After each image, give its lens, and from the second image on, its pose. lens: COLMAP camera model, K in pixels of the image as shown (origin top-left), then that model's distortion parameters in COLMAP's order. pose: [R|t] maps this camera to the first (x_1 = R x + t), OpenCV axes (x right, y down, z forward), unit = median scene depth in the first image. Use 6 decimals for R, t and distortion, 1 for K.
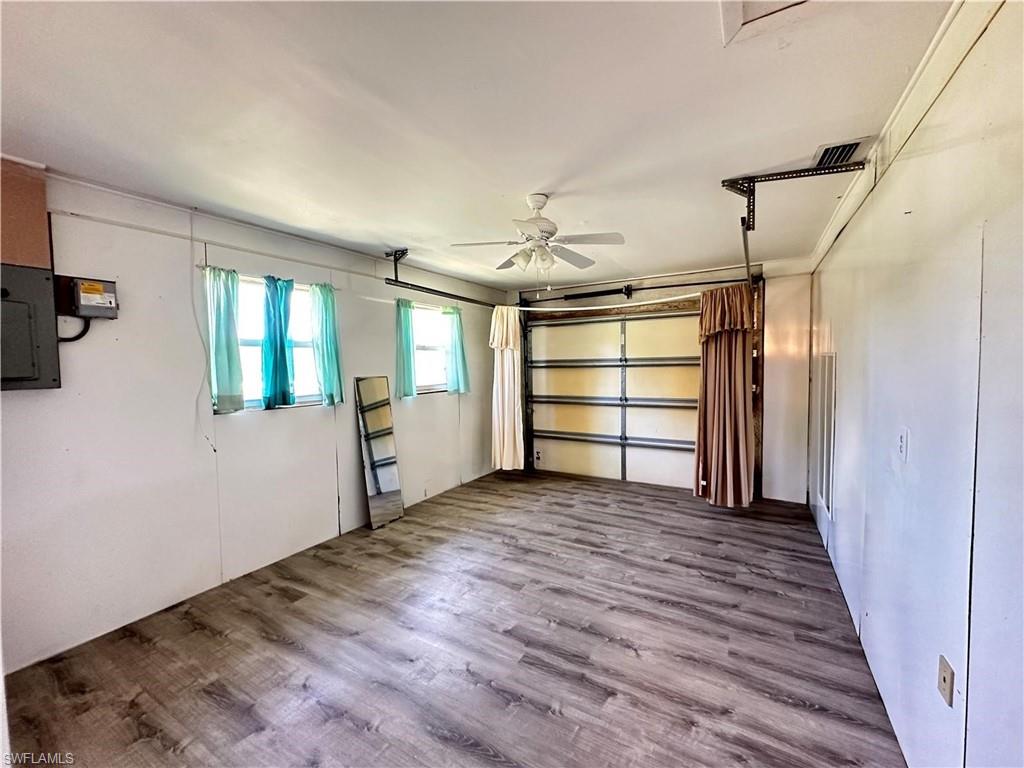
lens RADIAL K [[411.1, 0, 511.2], [0, 411.1, 384.9], [0, 0, 1]] dist [-0.003083, -0.000050]
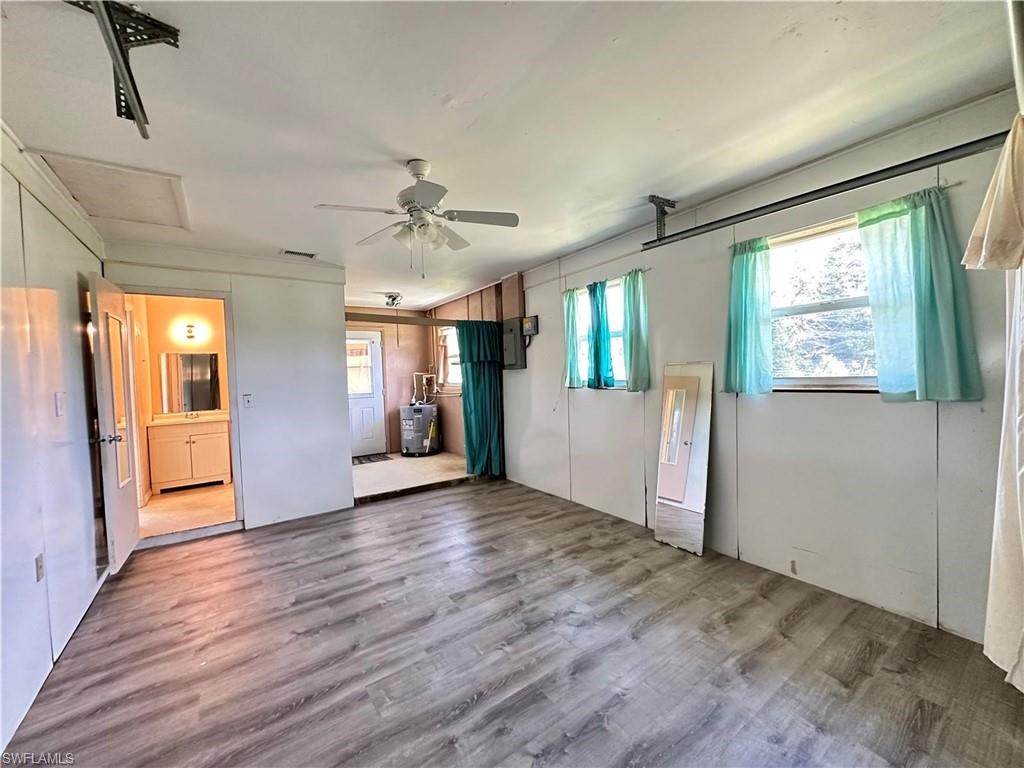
lens RADIAL K [[411.1, 0, 512.8], [0, 411.1, 385.5], [0, 0, 1]] dist [-0.003083, -0.000050]
pose [[-0.414971, 0.058849, -0.907929, 0.669712], [-0.003883, 0.997782, 0.066448, -0.033977], [0.909826, 0.031100, -0.413823, 1.296399]]
